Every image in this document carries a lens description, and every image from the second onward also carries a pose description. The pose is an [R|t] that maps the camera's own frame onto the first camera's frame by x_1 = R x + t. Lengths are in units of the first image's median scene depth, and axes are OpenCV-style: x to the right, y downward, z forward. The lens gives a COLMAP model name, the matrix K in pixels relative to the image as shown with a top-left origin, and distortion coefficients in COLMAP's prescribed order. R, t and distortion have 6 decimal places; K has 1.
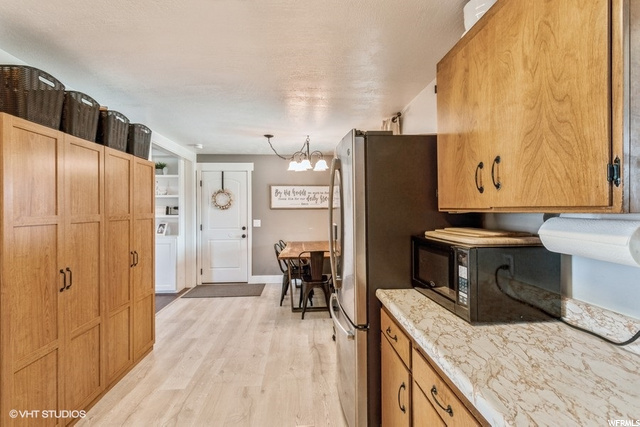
lens RADIAL K [[307.8, 0, 318.6], [0, 307.8, 209.9], [0, 0, 1]] dist [0.003228, 0.001152]
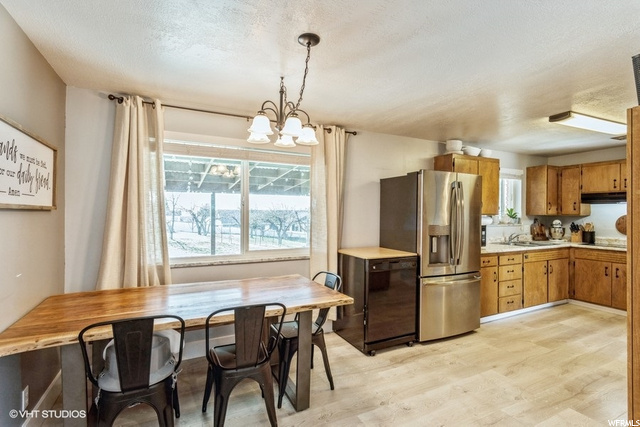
lens RADIAL K [[307.8, 0, 316.9], [0, 307.8, 213.2], [0, 0, 1]] dist [0.003228, 0.001152]
pose [[-0.386915, 0.003308, 0.922110, -0.445304], [-0.001539, 0.999990, -0.004233, 0.000754], [-0.922114, -0.003057, -0.386906, 0.918703]]
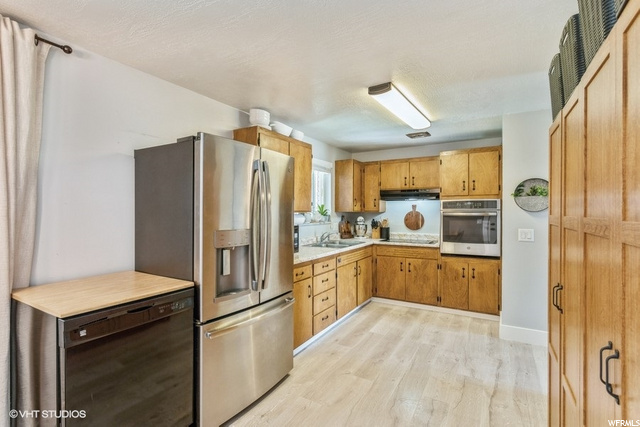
lens RADIAL K [[307.8, 0, 320.6], [0, 307.8, 215.6], [0, 0, 1]] dist [0.003228, 0.001152]
pose [[-0.832740, -0.001712, 0.553661, -0.266540], [0.006256, 0.999902, 0.012501, 0.000337], [-0.553629, 0.013873, -0.832648, 0.706799]]
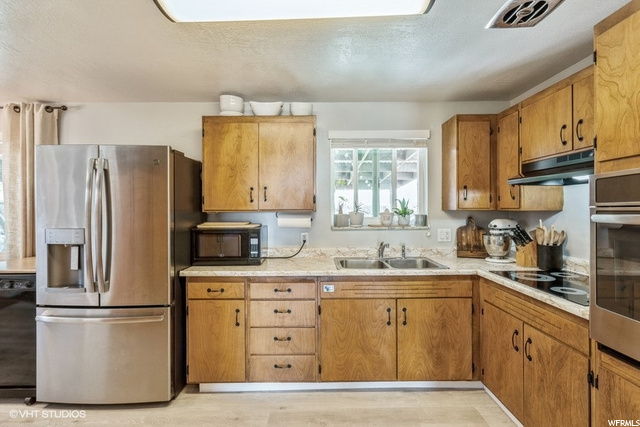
lens RADIAL K [[307.8, 0, 316.9], [0, 307.8, 209.6], [0, 0, 1]] dist [0.003228, 0.001152]
pose [[0.059985, 0.001627, 0.998198, -0.352300], [0.006033, 0.999980, -0.001993, -0.000060], [-0.998181, 0.006142, 0.059974, 0.107581]]
